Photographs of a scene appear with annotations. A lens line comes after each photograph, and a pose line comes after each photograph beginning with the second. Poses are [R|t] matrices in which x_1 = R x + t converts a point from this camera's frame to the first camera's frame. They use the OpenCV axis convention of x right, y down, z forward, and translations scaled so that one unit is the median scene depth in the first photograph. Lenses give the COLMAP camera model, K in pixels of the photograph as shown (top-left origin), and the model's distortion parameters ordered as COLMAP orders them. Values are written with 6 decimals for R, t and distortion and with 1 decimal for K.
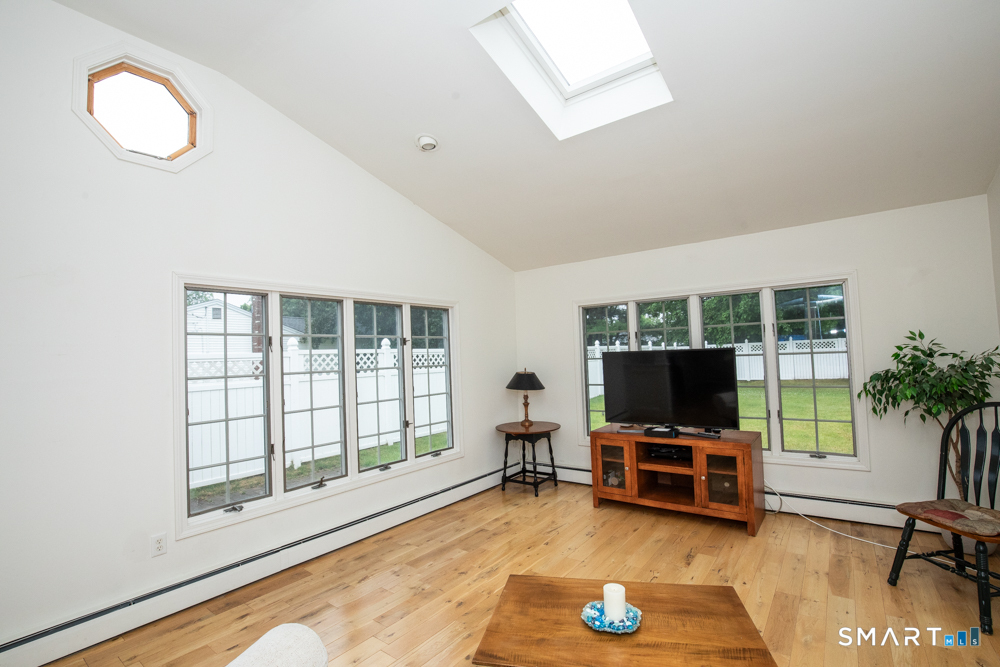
lens RADIAL K [[464.2, 0, 503.6], [0, 464.2, 337.9], [0, 0, 1]] dist [-0.000180, 0.000074]
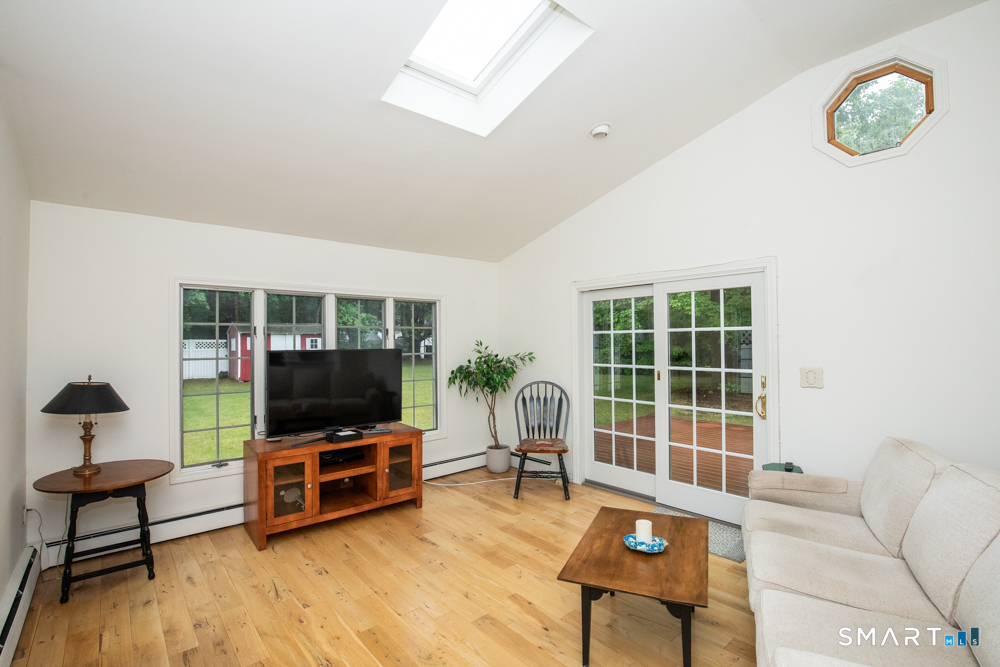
lens RADIAL K [[464.2, 0, 503.6], [0, 464.2, 337.9], [0, 0, 1]] dist [-0.000180, 0.000074]
pose [[0.221607, 0.041388, 0.974257, -0.523913], [-0.042081, 0.998574, -0.032849, 0.020481], [-0.974228, -0.033718, 0.223033, 0.480311]]
